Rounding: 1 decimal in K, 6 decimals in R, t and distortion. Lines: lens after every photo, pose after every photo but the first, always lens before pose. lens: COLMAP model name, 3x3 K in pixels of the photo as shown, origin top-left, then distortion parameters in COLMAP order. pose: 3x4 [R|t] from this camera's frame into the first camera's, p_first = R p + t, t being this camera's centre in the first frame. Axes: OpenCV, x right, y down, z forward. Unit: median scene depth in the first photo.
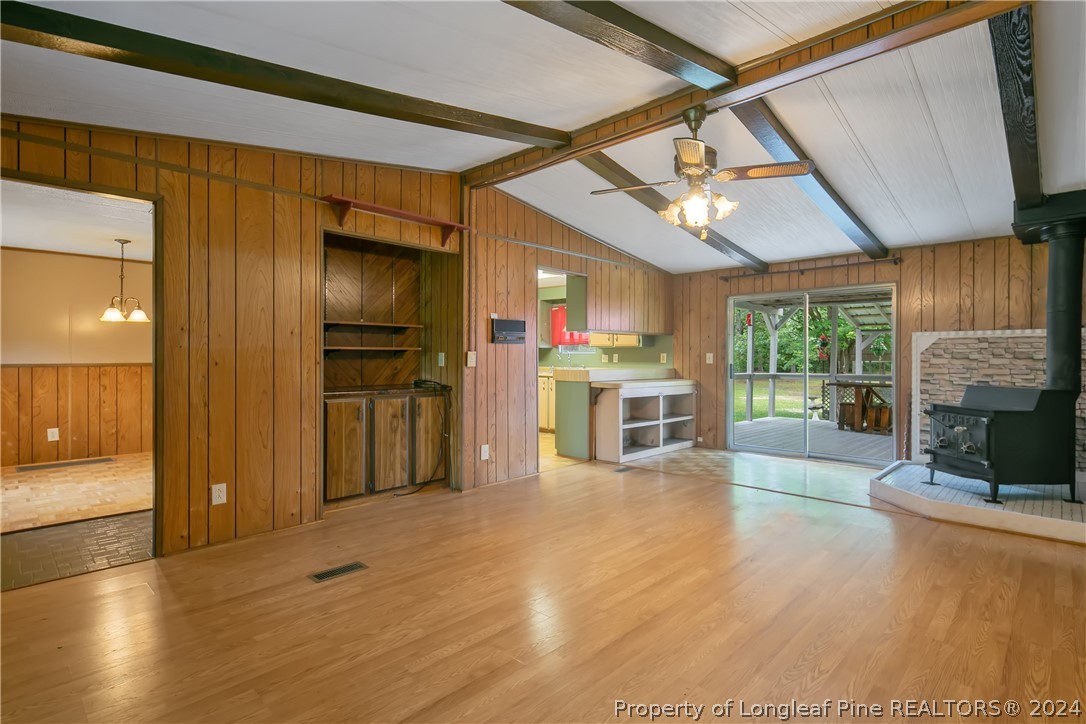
lens RADIAL K [[529.5, 0, 535.2], [0, 529.5, 355.0], [0, 0, 1]] dist [0.008221, -0.005099]
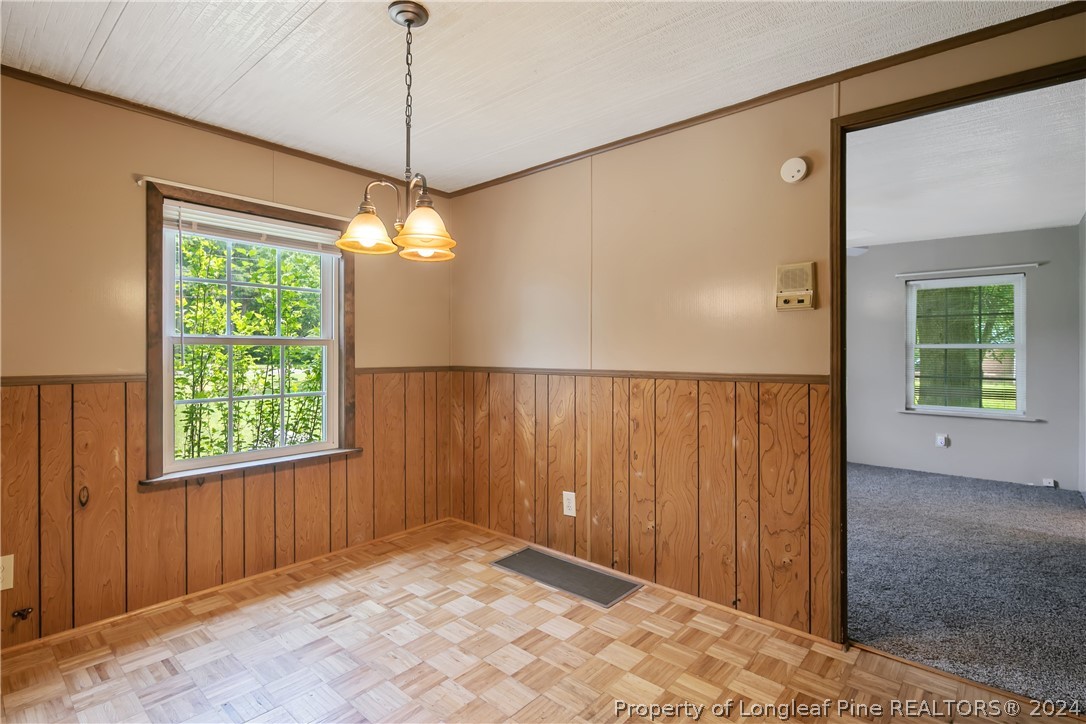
lens RADIAL K [[529.5, 0, 551.2], [0, 529.5, 349.5], [0, 0, 1]] dist [0.008221, -0.005099]
pose [[0.066353, -0.010186, -0.997744, -0.415863], [-0.003814, 0.999938, -0.010462, 0.003005], [0.997789, 0.004500, 0.066310, 1.023711]]
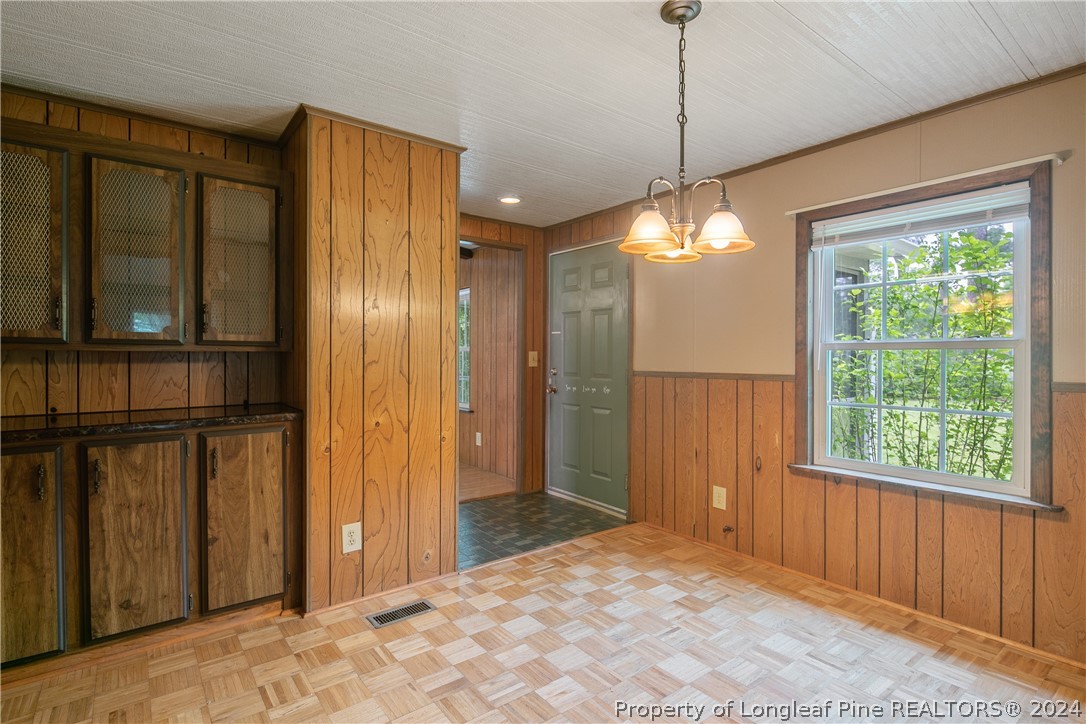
lens RADIAL K [[529.5, 0, 541.5], [0, 529.5, 361.8], [0, 0, 1]] dist [0.008221, -0.005099]
pose [[-0.991877, -0.010548, 0.126763, -1.102880], [-0.008769, 0.999855, 0.014585, -0.002409], [-0.126898, 0.013355, -0.991826, 1.629946]]
